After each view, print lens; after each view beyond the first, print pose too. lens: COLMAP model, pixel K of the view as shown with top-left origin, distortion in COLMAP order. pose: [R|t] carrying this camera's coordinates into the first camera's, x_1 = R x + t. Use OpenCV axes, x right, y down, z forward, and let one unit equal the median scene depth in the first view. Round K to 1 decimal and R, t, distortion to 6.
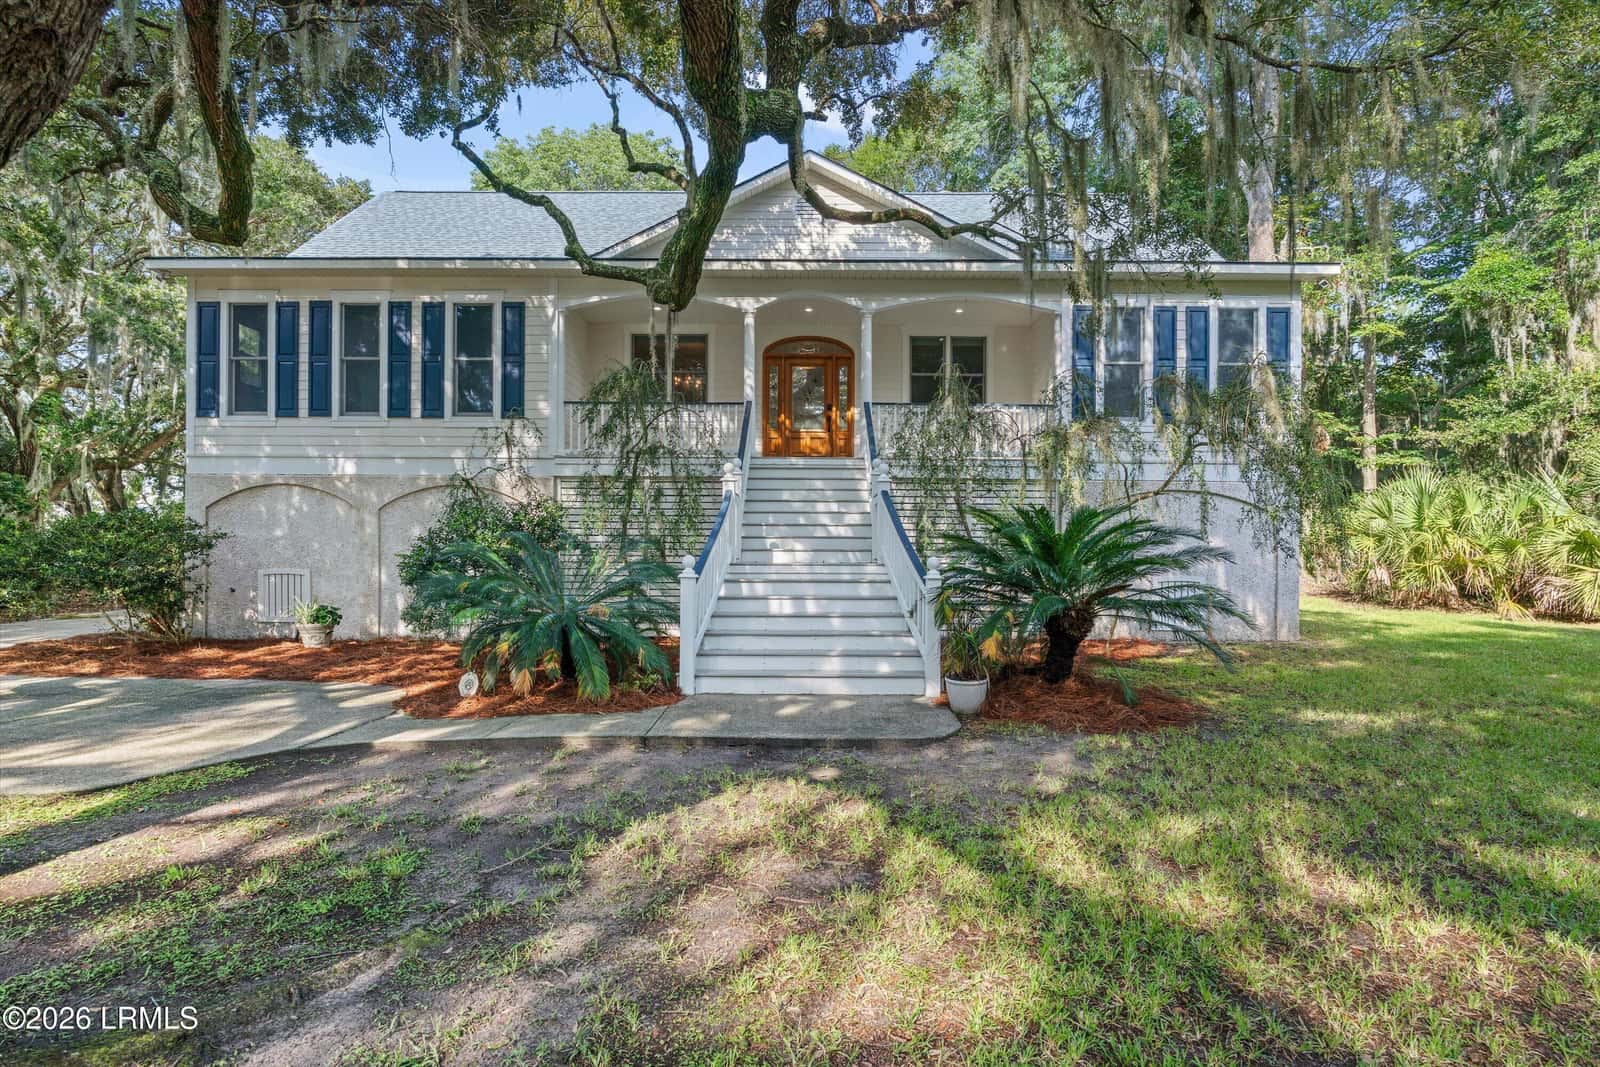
lens RADIAL K [[827.6, 0, 800.0], [0, 827.6, 533.5], [0, 0, 1]] dist [-0.002596, -0.000296]
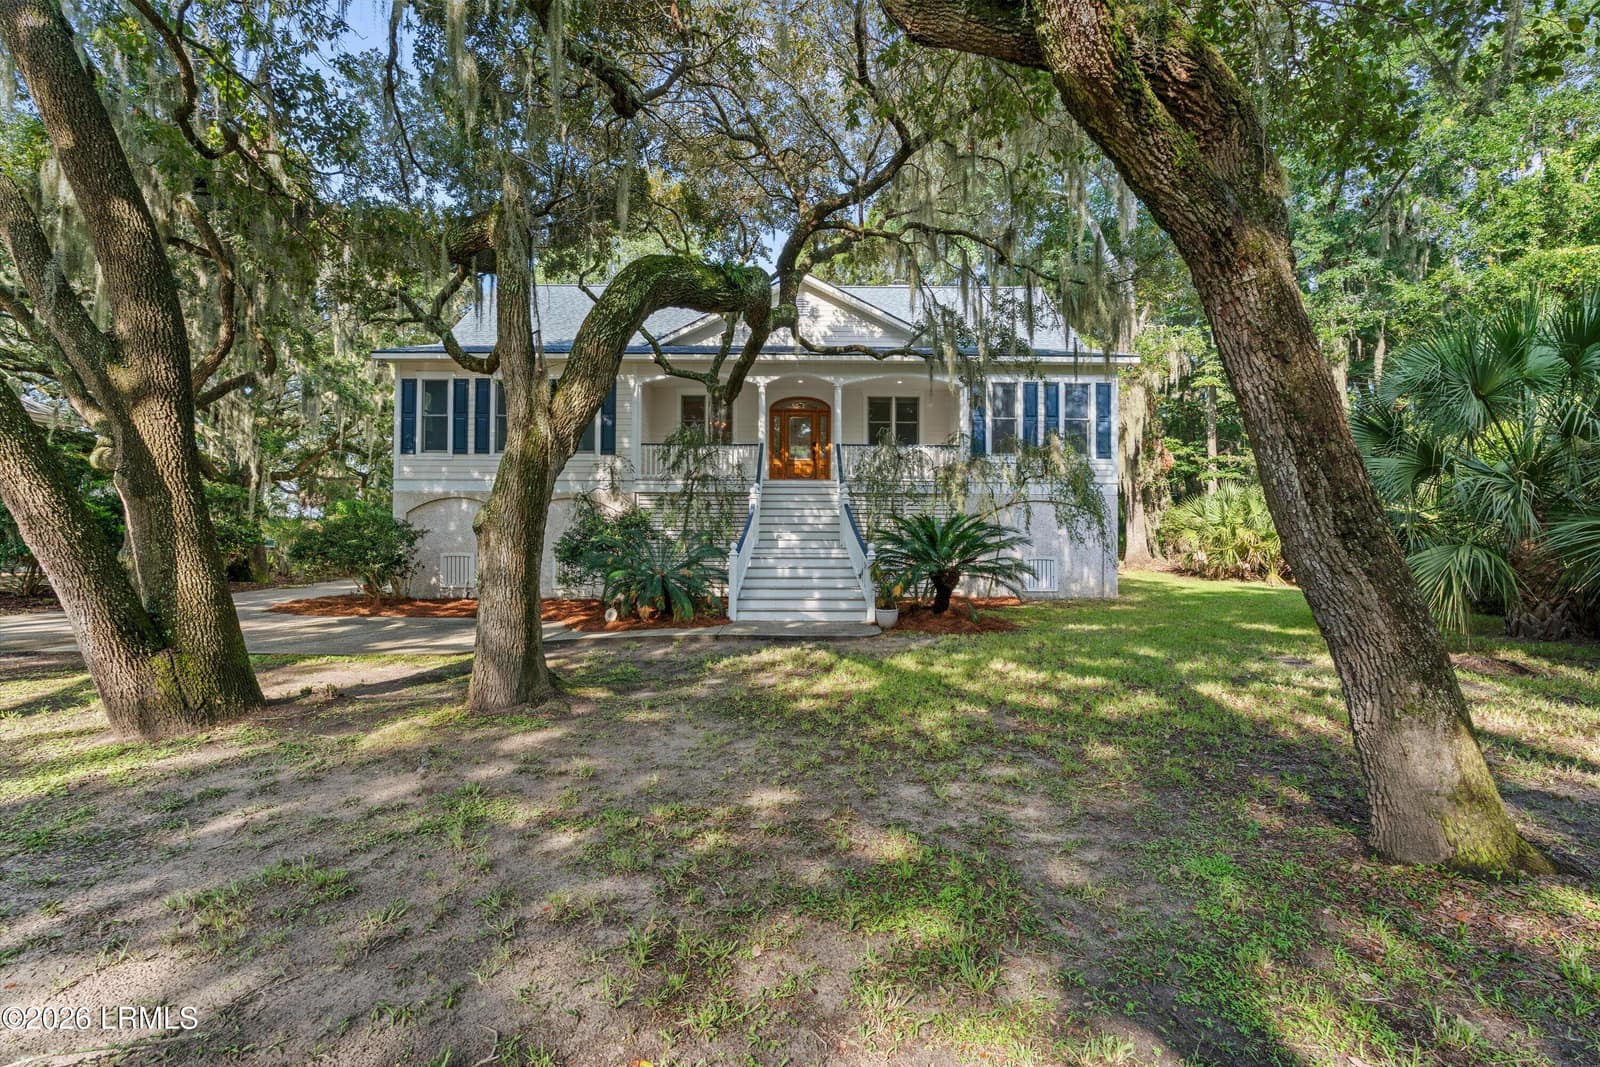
lens RADIAL K [[827.6, 0, 800.0], [0, 827.6, 533.5], [0, 0, 1]] dist [-0.002596, -0.000296]
pose [[0.999911, -0.001602, 0.013249, -0.010518], [0.001457, 0.999939, 0.010950, -0.008202], [-0.013265, -0.010930, 0.999852, -0.550213]]
